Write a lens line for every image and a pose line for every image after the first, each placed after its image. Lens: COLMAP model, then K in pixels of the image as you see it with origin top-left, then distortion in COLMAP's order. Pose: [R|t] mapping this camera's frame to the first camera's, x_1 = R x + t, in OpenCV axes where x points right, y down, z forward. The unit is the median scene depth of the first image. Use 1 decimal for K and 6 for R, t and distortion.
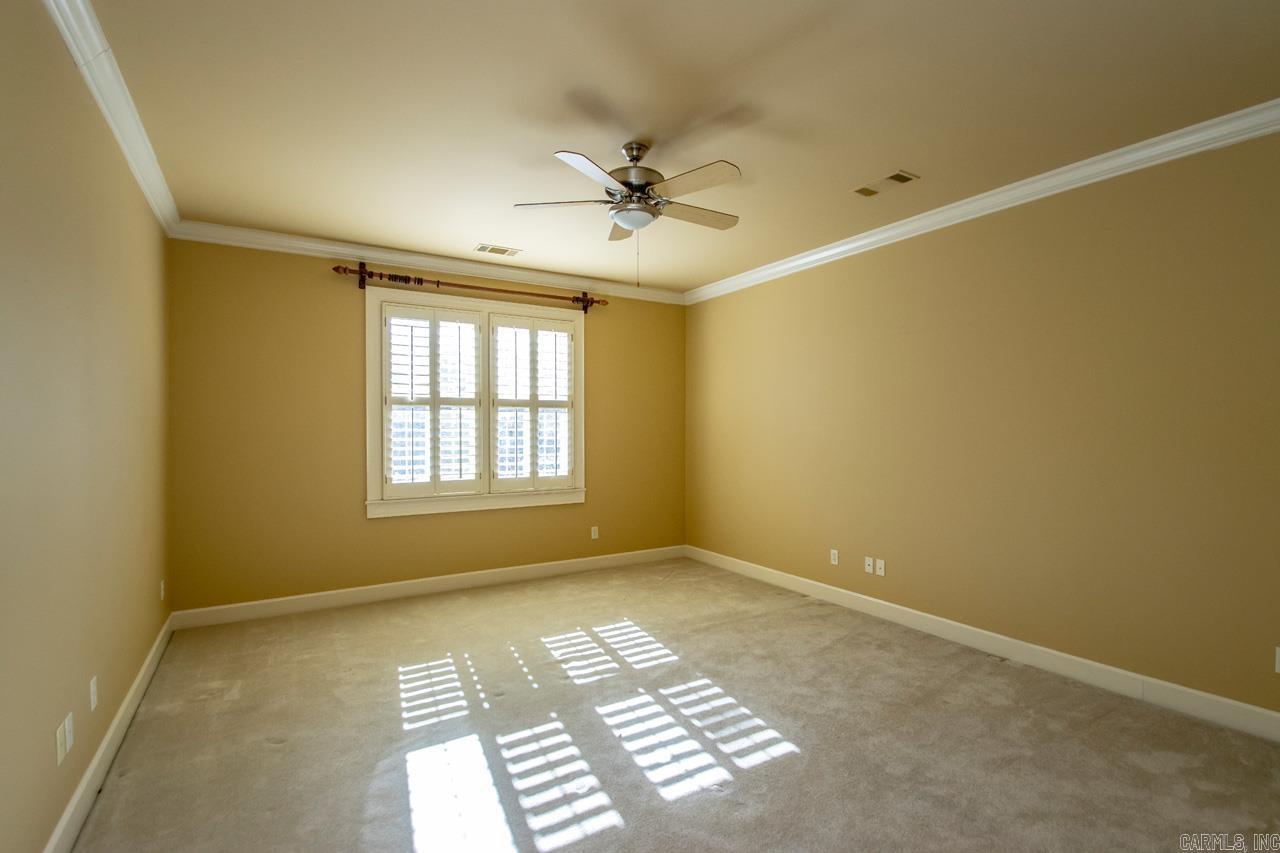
lens RADIAL K [[592.7, 0, 645.7], [0, 592.7, 424.8], [0, 0, 1]] dist [0.000336, -0.000683]
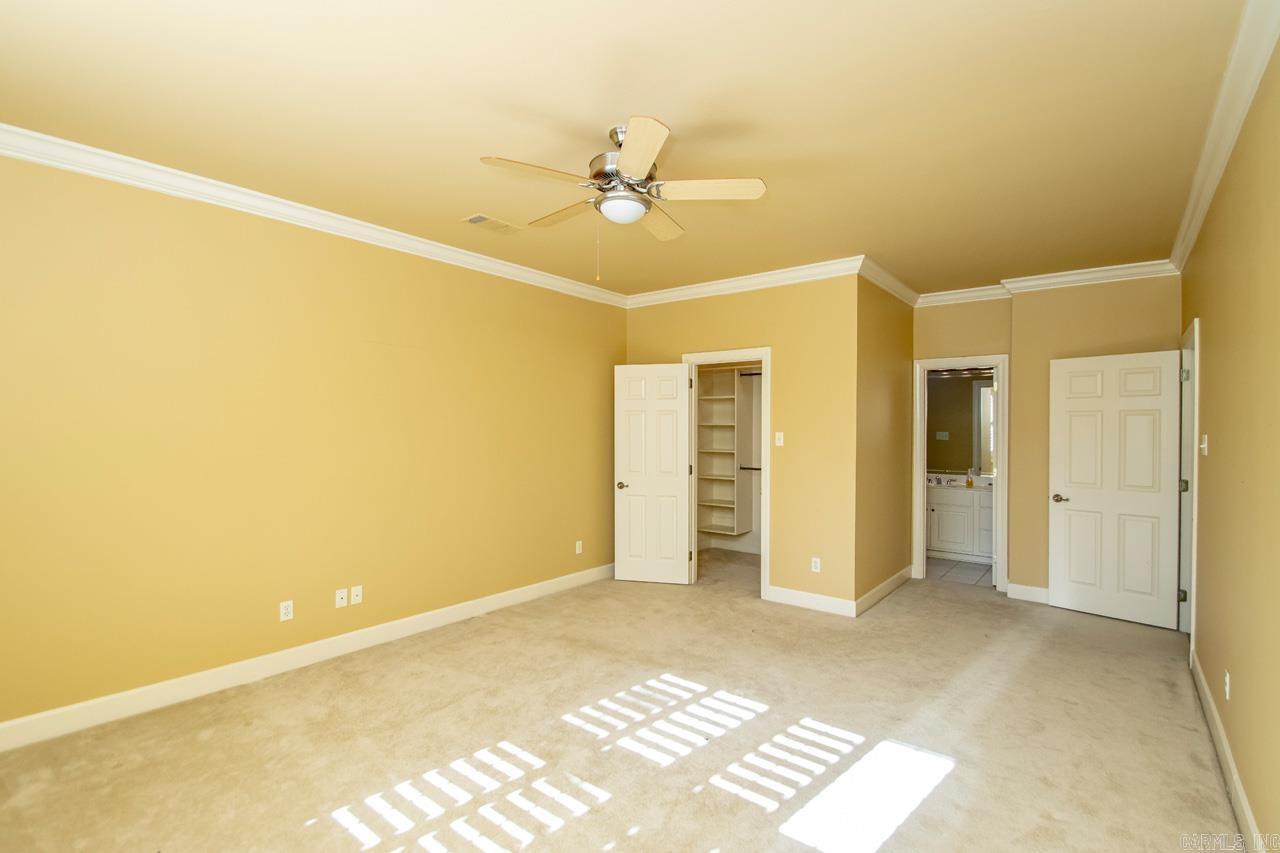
lens RADIAL K [[592.7, 0, 645.7], [0, 592.7, 424.8], [0, 0, 1]] dist [0.000336, -0.000683]
pose [[-0.337139, 0.006053, 0.941436, -0.889650], [-0.006069, 0.999945, -0.008603, -0.021980], [-0.941435, -0.008613, -0.337083, 1.300164]]
